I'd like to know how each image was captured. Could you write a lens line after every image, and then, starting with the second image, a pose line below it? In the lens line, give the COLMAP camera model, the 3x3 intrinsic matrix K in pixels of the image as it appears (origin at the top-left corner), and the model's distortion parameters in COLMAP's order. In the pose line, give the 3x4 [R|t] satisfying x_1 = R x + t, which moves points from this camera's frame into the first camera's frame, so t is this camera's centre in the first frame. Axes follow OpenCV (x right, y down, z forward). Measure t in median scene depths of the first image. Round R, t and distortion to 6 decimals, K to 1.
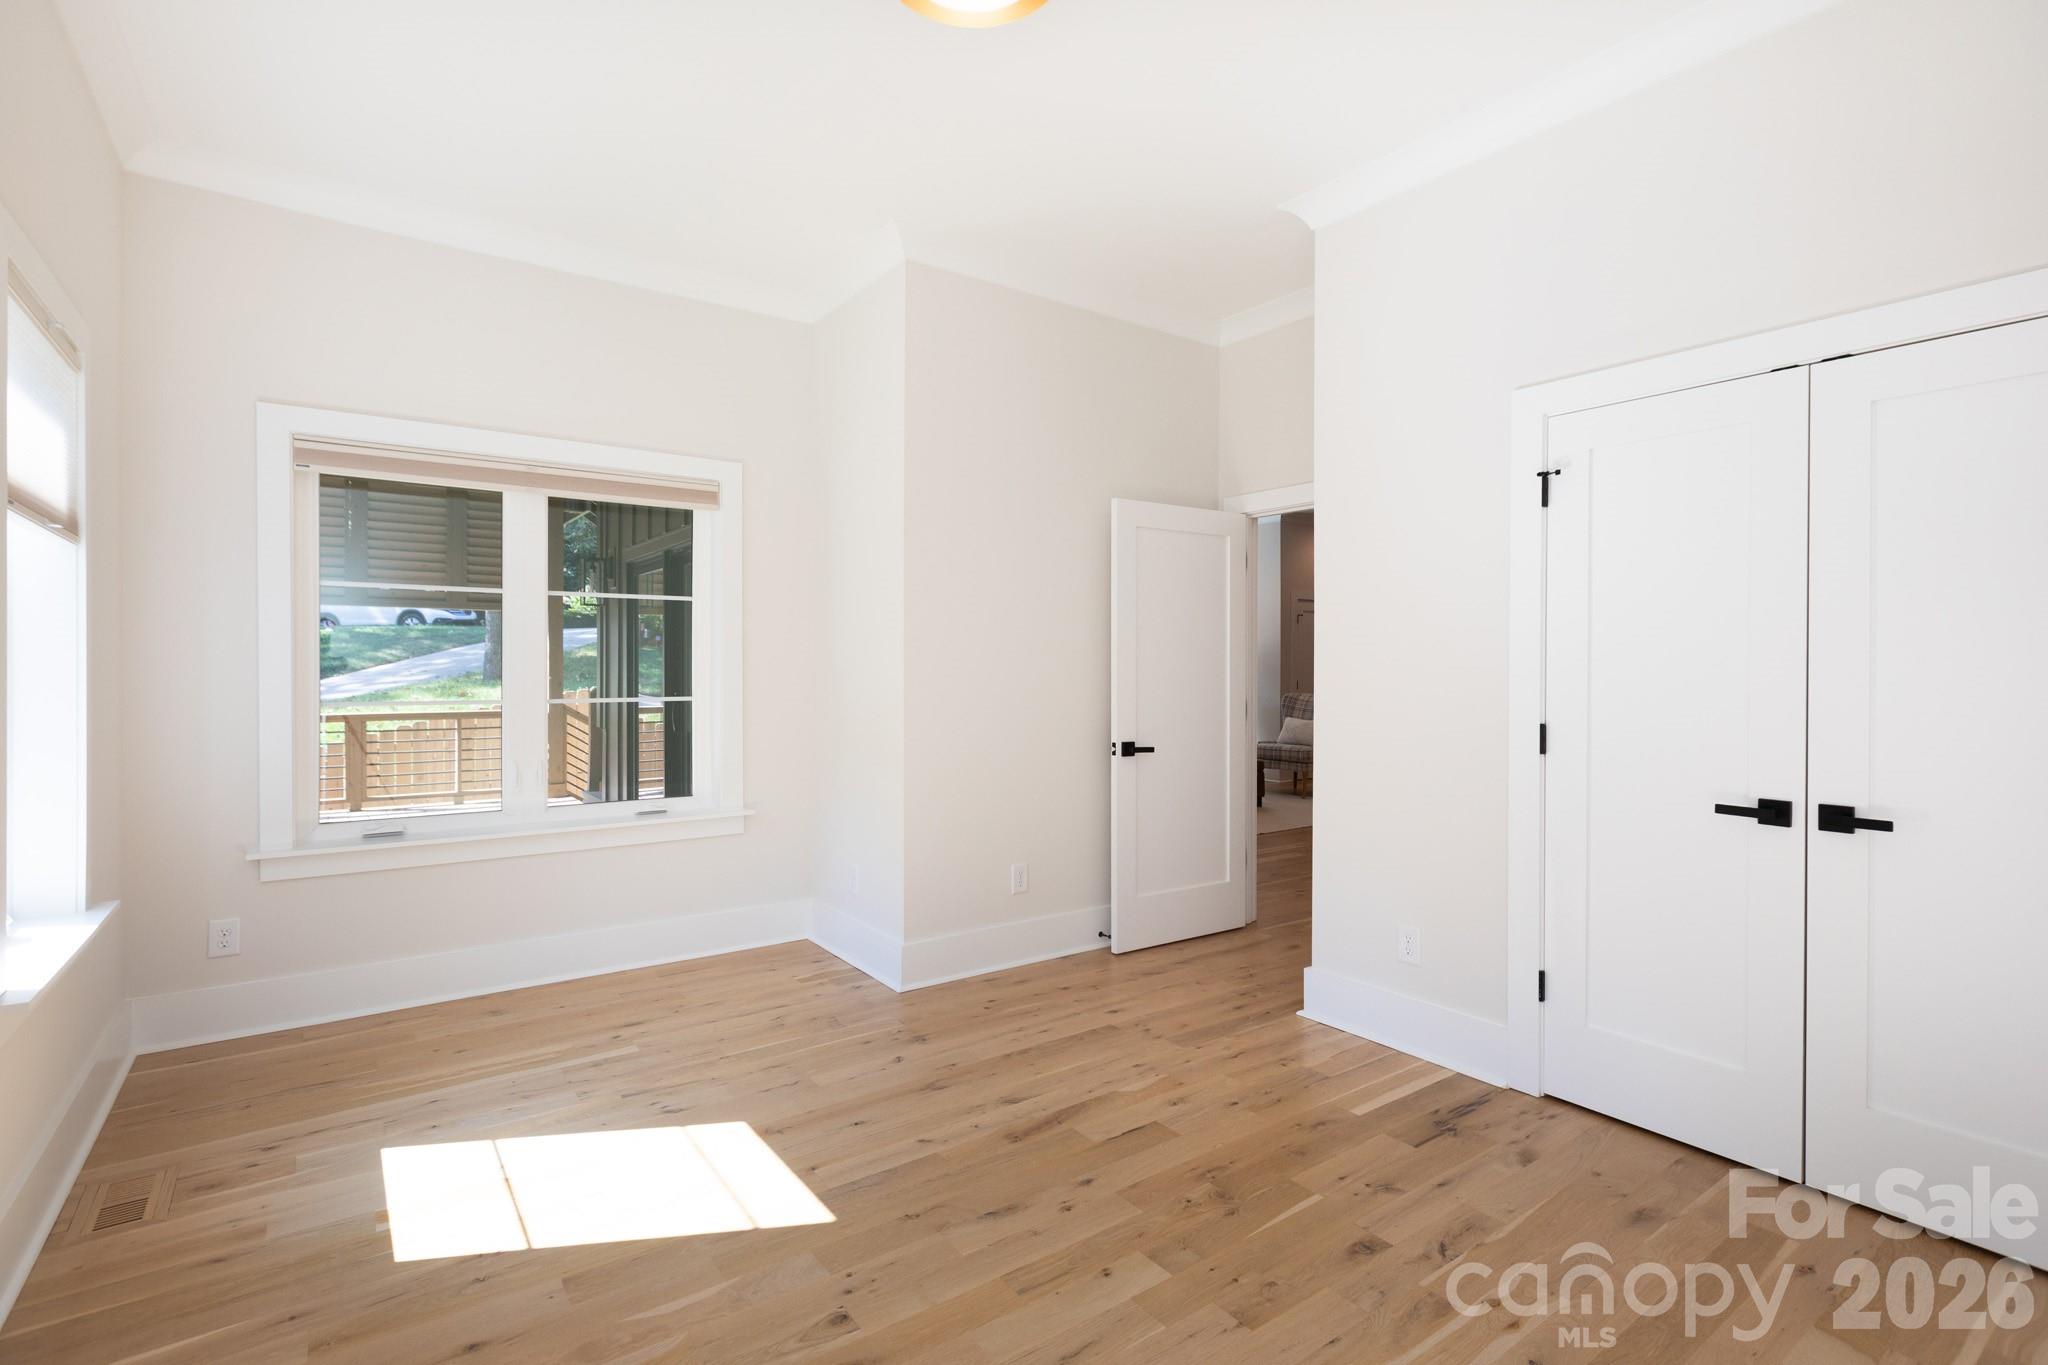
lens RADIAL K [[936.0, 0, 1022.8], [0, 936.0, 672.7], [0, 0, 1]] dist [0.009070, -0.000778]
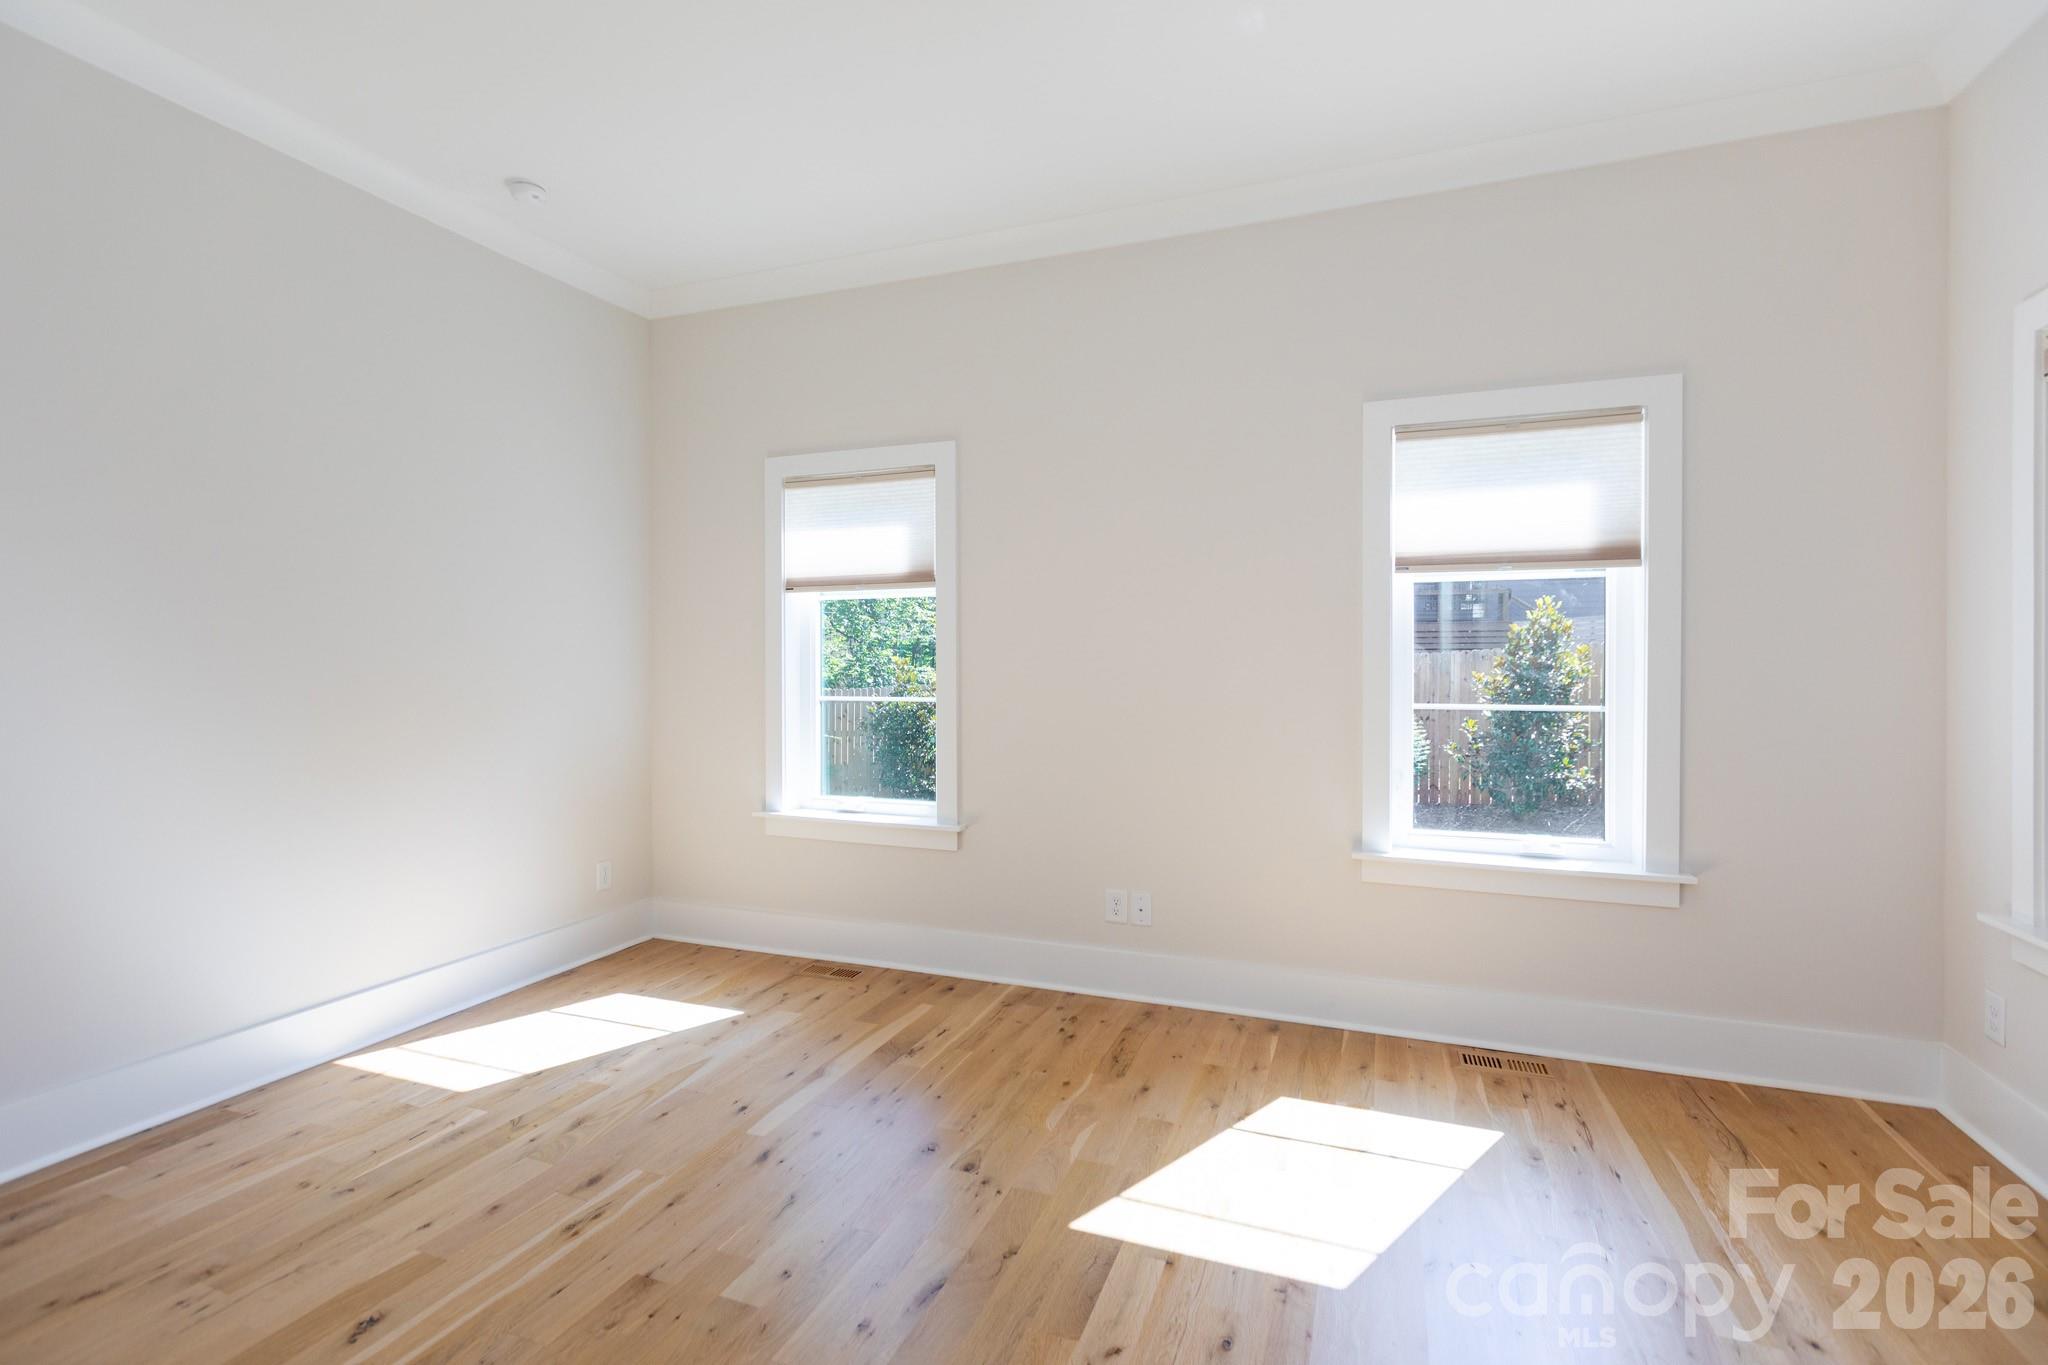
lens RADIAL K [[936.0, 0, 1024.5], [0, 936.0, 683.0], [0, 0, 1]] dist [0.009070, -0.000778]
pose [[-0.833003, 0.005154, -0.553244, 0.446674], [-0.005947, 0.999815, 0.018268, -0.015879], [0.553236, 0.018507, -0.832819, 2.043535]]
